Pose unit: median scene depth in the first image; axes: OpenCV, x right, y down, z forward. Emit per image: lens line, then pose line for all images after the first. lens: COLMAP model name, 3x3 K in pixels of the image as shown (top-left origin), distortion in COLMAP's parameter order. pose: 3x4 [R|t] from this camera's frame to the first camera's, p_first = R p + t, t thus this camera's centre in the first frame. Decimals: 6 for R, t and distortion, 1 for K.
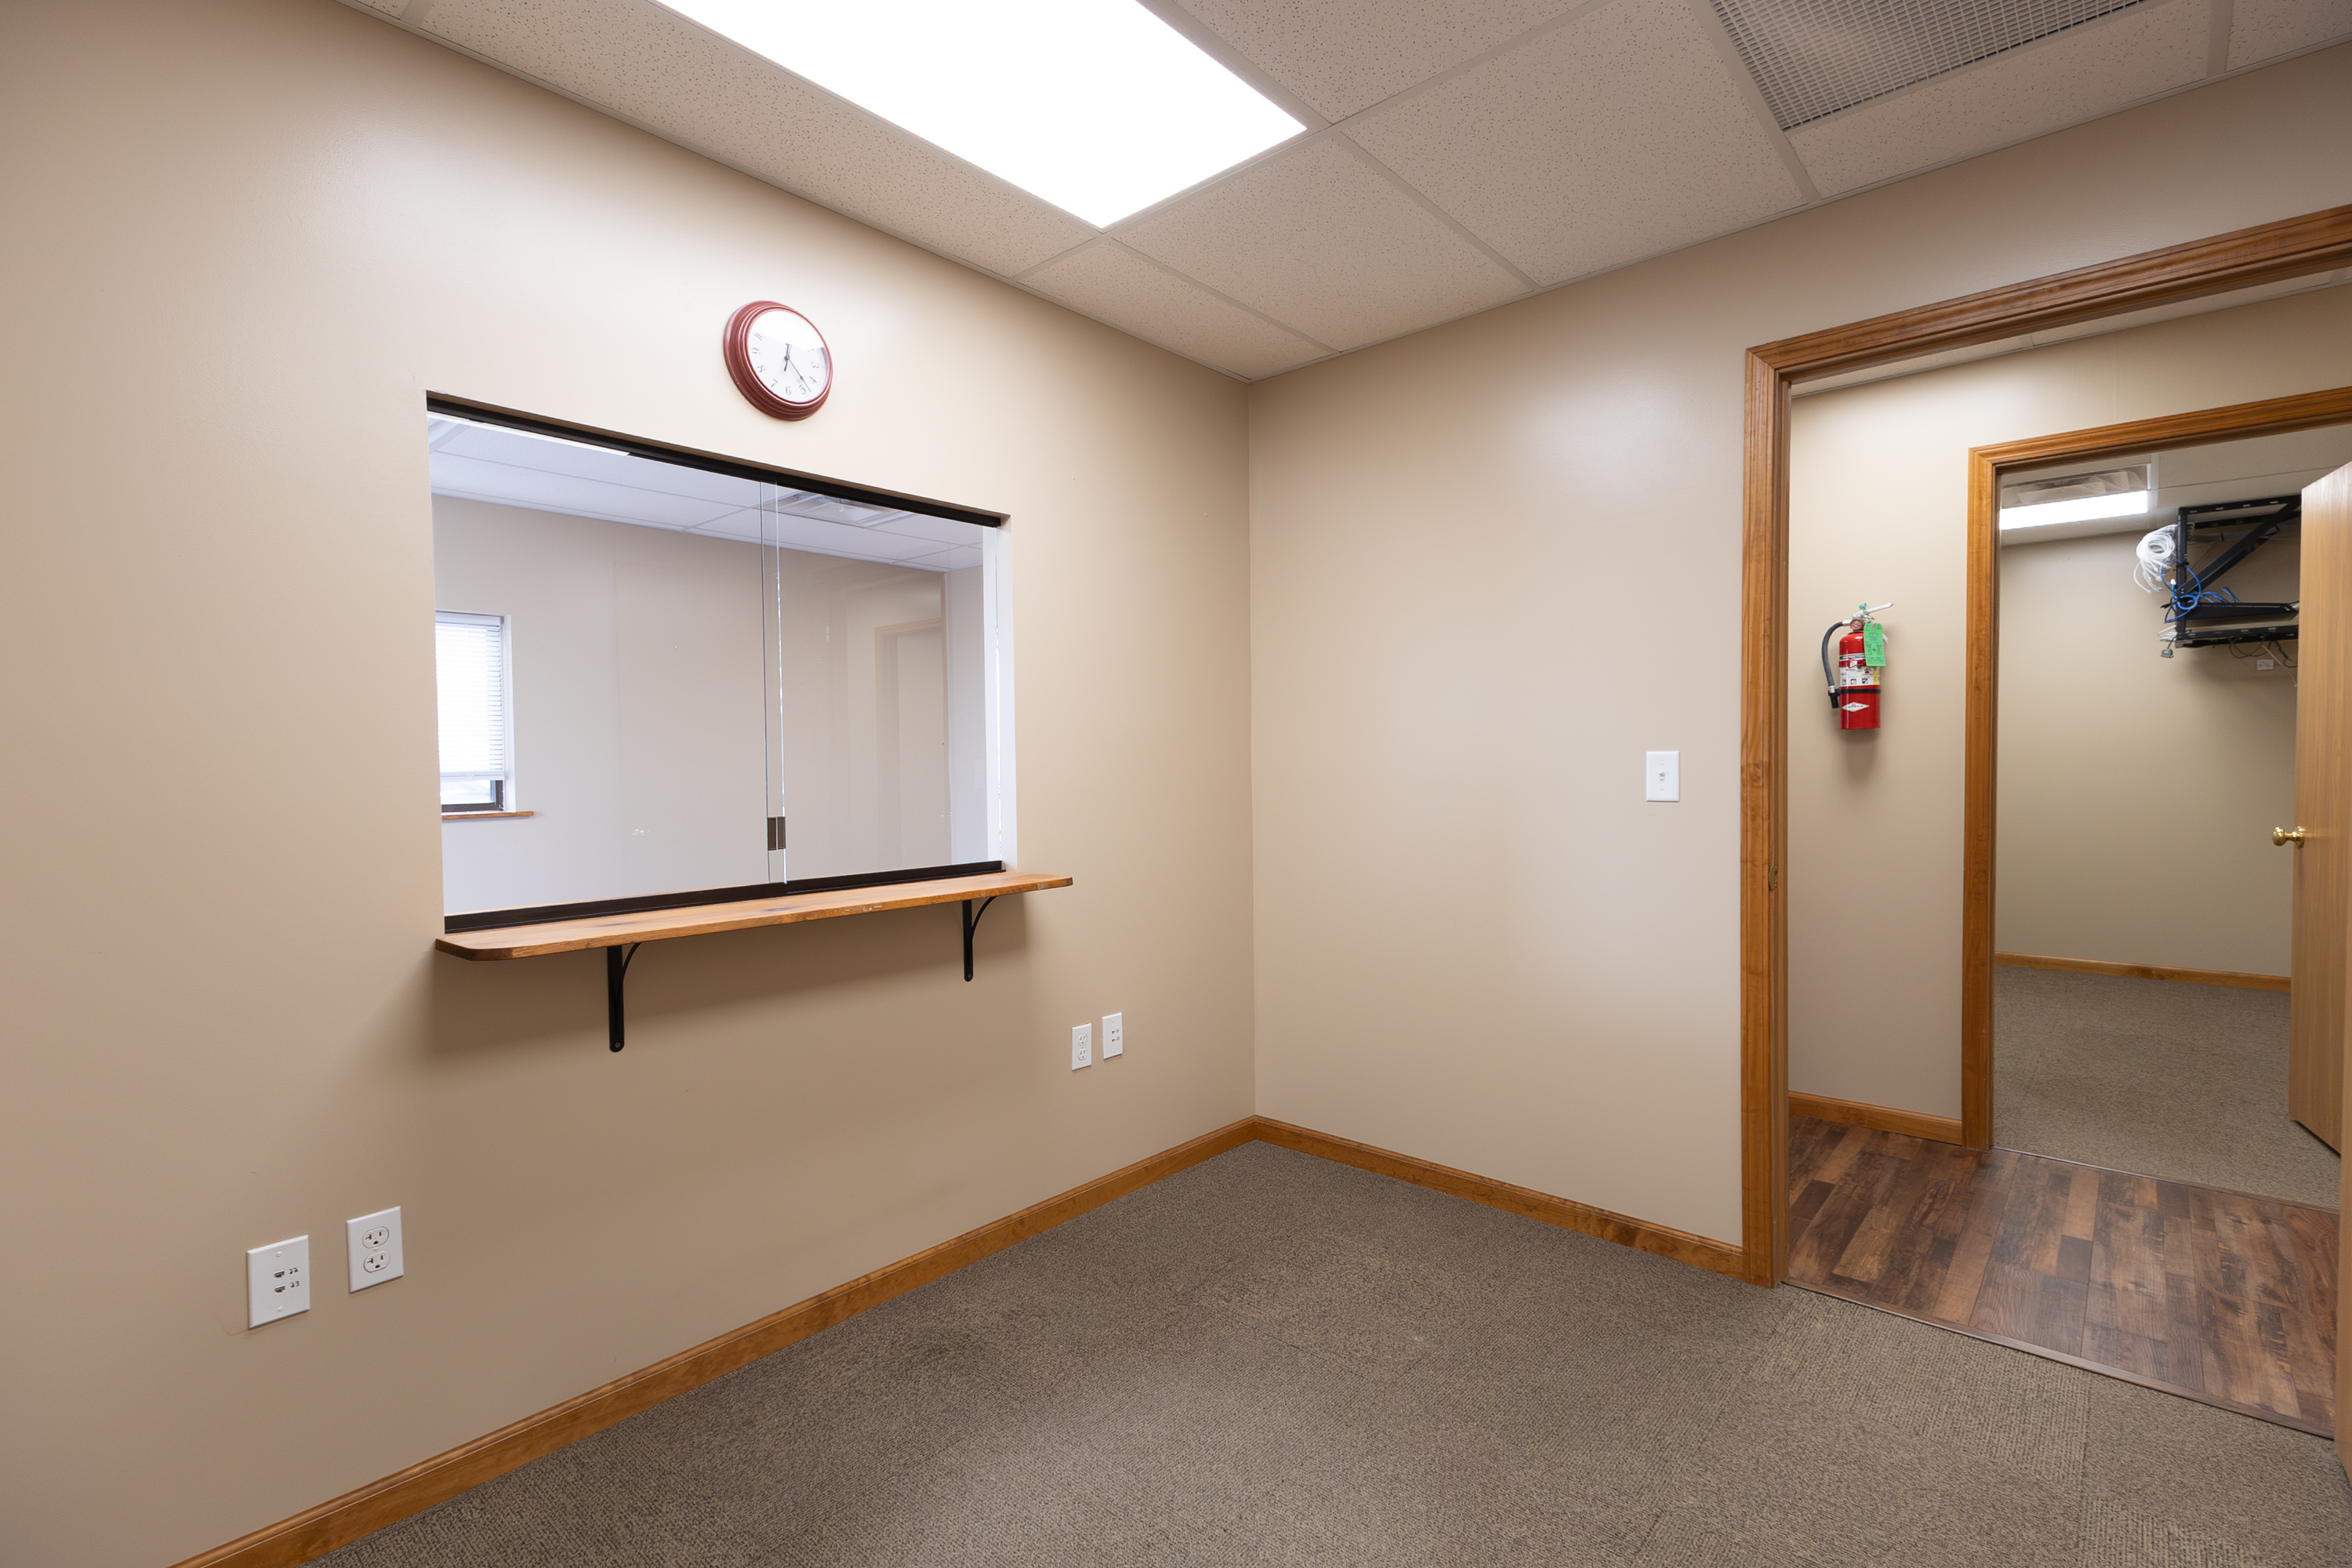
lens RADIAL K [[1077.7, 0, 1164.6], [0, 1077.7, 795.2], [0, 0, 1]] dist [-0.001266, 0.000463]
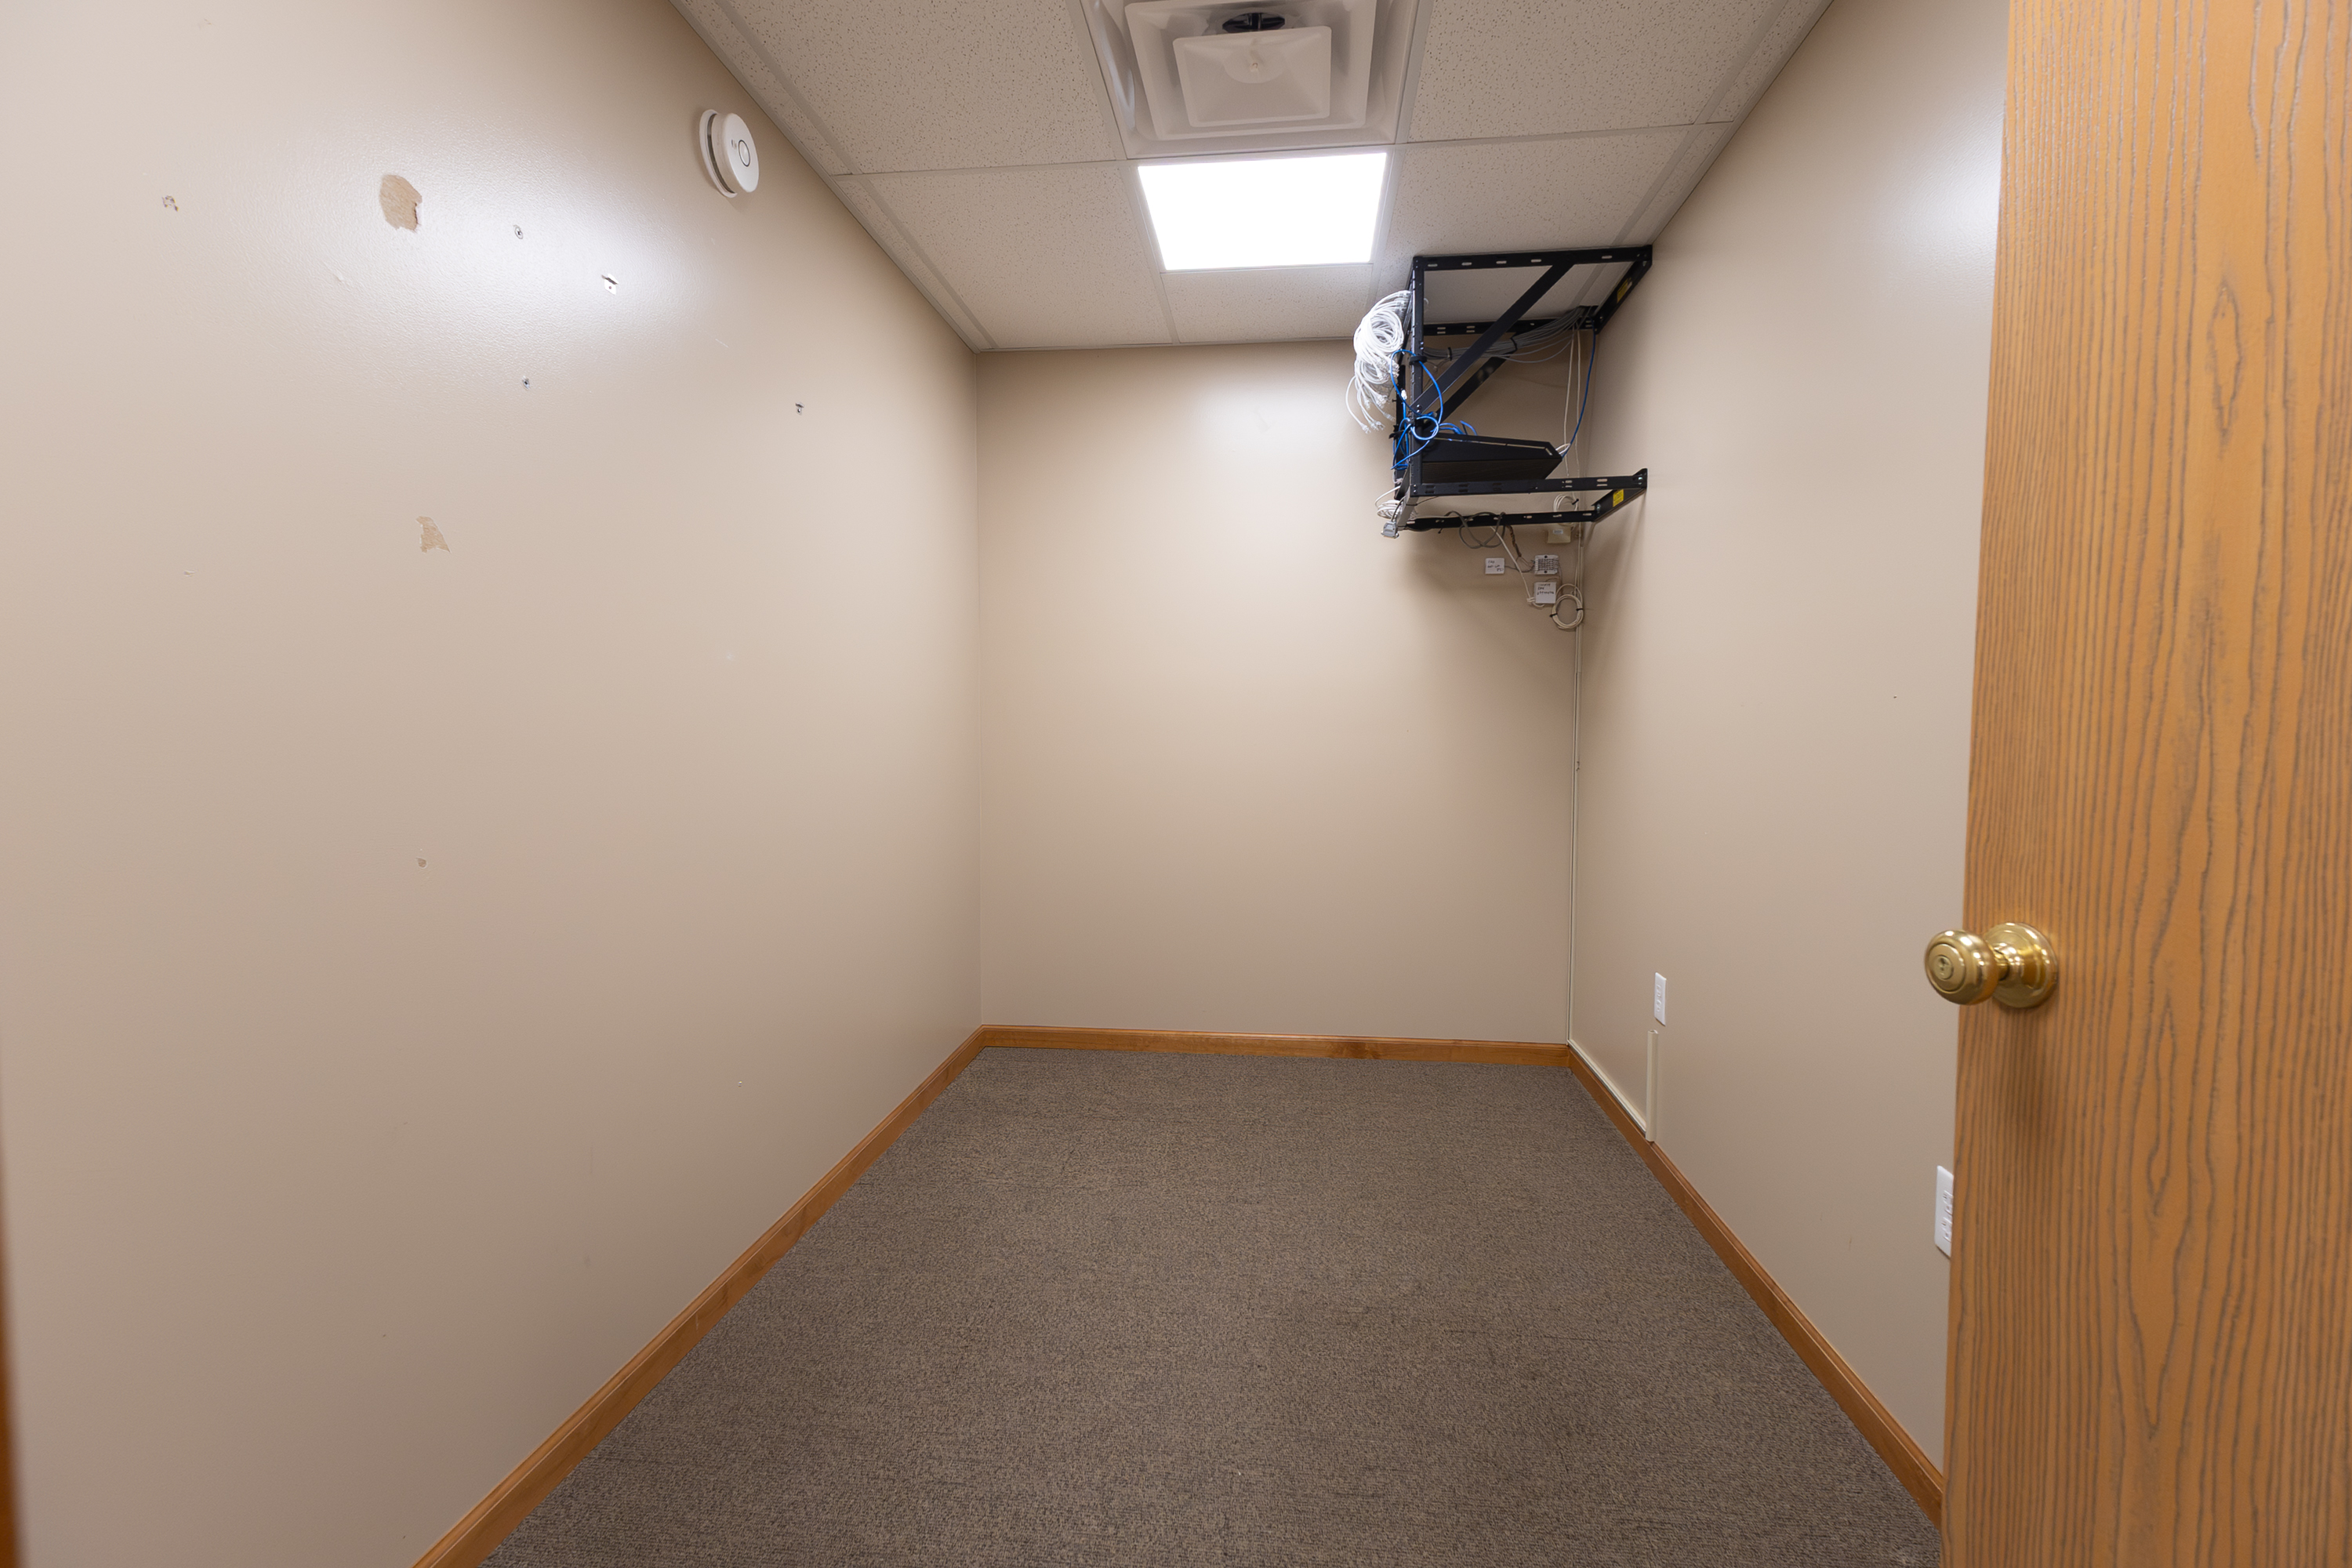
lens RADIAL K [[1077.7, 0, 1180.5], [0, 1077.7, 791.9], [0, 0, 1]] dist [-0.001266, 0.000463]
pose [[0.801625, -0.025985, 0.597263, 0.470435], [0.009702, 0.999489, 0.030462, -0.007301], [-0.597749, -0.018624, 0.801467, 0.578426]]
